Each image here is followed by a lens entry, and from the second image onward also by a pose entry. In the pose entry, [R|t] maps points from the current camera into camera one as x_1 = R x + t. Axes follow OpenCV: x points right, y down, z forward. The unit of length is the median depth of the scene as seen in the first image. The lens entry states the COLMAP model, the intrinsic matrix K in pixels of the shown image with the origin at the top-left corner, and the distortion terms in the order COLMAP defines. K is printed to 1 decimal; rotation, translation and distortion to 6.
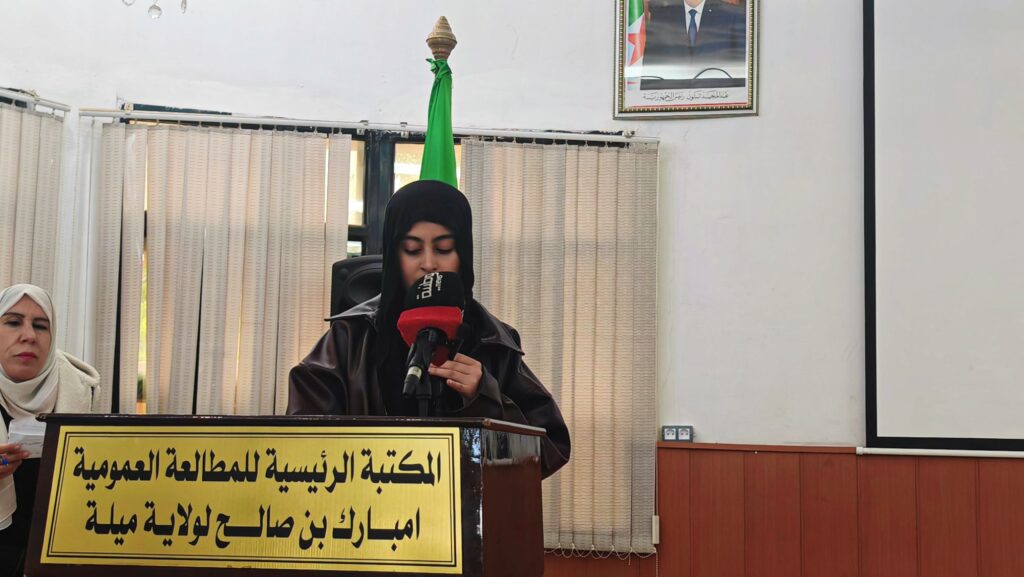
lens RADIAL K [[1302.8, 0, 498.7], [0, 1302.8, 293.6], [0, 0, 1]] dist [0.135225, -0.469477]
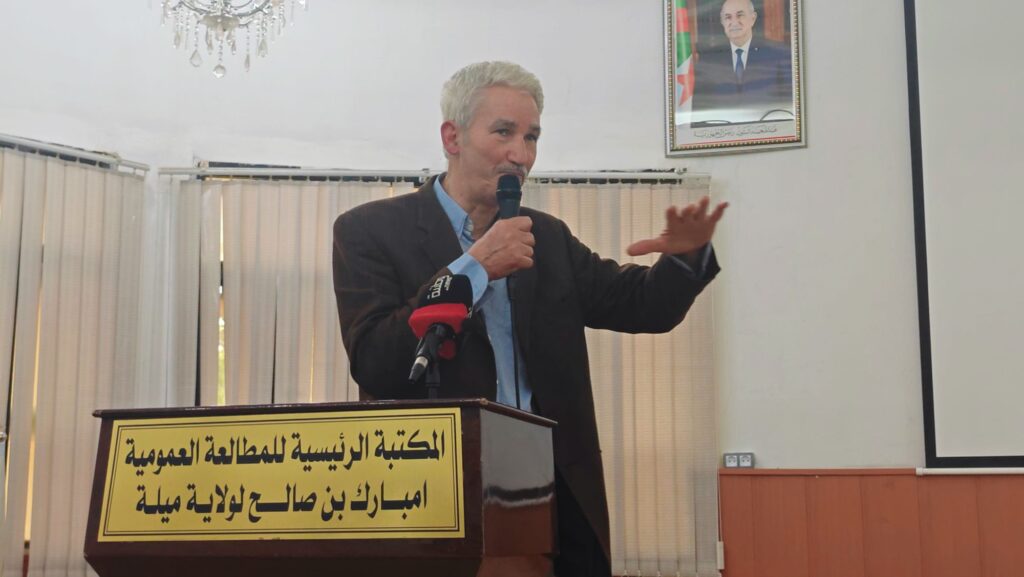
lens RADIAL K [[1302.8, 0, 498.7], [0, 1302.8, 293.6], [0, 0, 1]] dist [0.135225, -0.469477]
pose [[0.996948, -0.034372, -0.070089, 0.079825], [0.031192, 0.998455, -0.045975, 0.055091], [0.071561, 0.043649, 0.996481, -0.105399]]
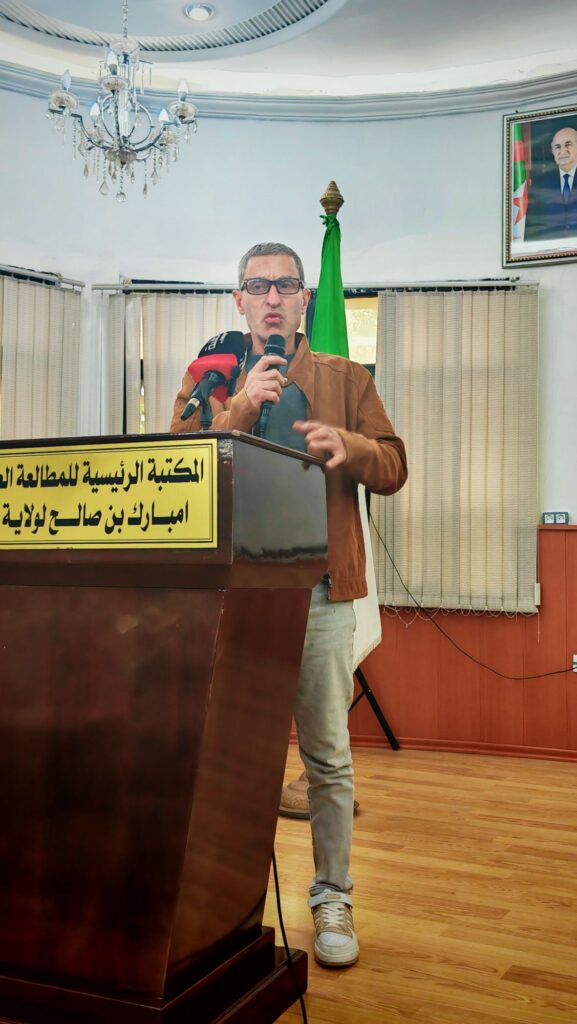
lens RADIAL K [[1000.2, 0, 284.3], [0, 1000.2, 500.5], [0, 0, 1]] dist [0.090397, -0.262526]
pose [[0.980418, -0.019430, -0.195968, 0.216281], [0.029105, 0.998489, 0.046612, 0.114199], [0.194766, -0.051402, 0.979502, 0.040590]]
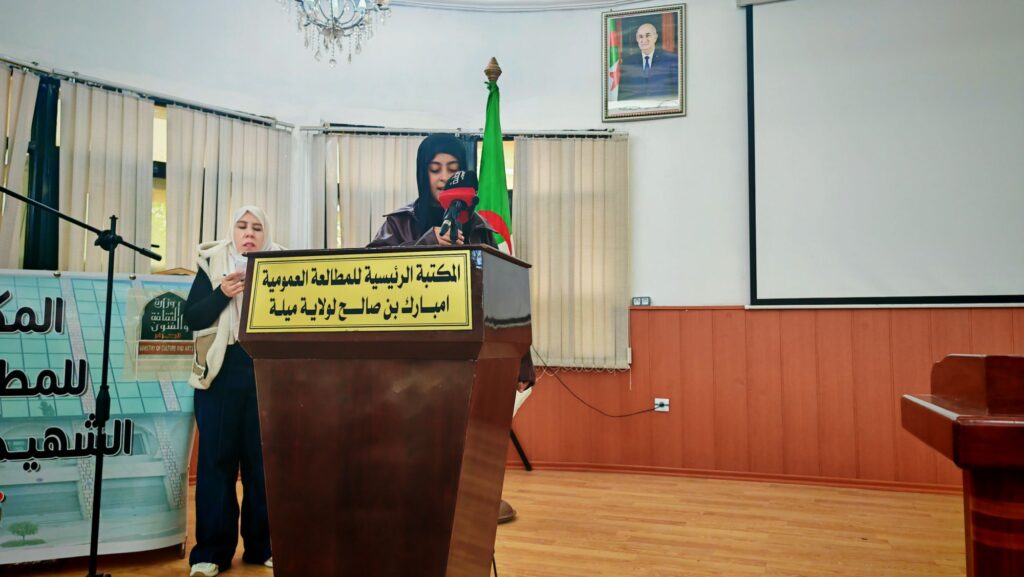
lens RADIAL K [[740.3, 0, 505.1], [0, 740.3, 282.1], [0, 0, 1]] dist [0.034219, -0.006098]
pose [[0.997068, -0.023130, -0.072937, 0.084645], [0.026414, 0.998665, 0.044397, 0.098561], [0.071813, -0.046194, 0.996348, 0.005360]]
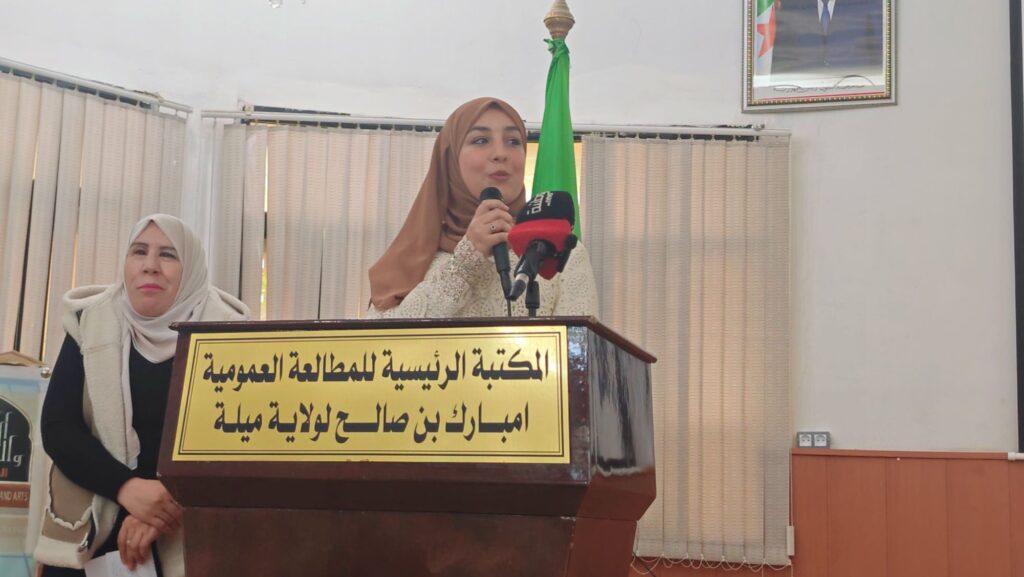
lens RADIAL K [[1385.9, 0, 486.4], [0, 1385.9, 289.0], [0, 0, 1]] dist [0.154914, -0.578800]
pose [[0.994679, -0.005736, -0.102861, 0.019028], [0.001761, 0.999250, -0.038687, 0.110440], [0.103006, 0.038300, 0.993943, -0.094270]]
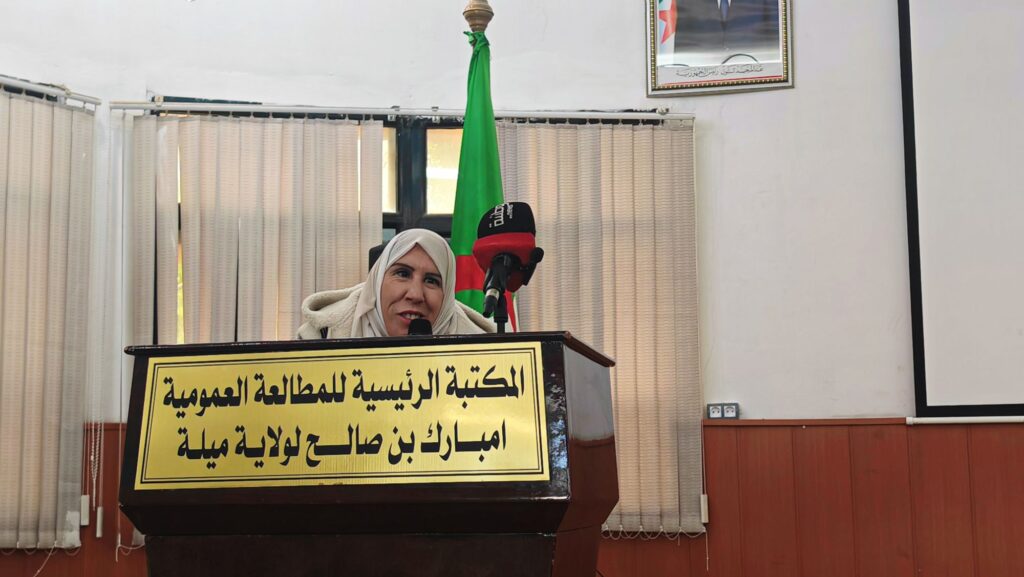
lens RADIAL K [[1340.8, 0, 512.0], [0, 1340.8, 288.5], [0, 0, 1]] dist [0.150804, -0.546014]
pose [[0.999488, -0.031635, -0.004757, -0.044168], [0.031565, 0.999400, -0.014274, 0.071972], [0.005206, 0.014117, 0.999887, -0.054831]]
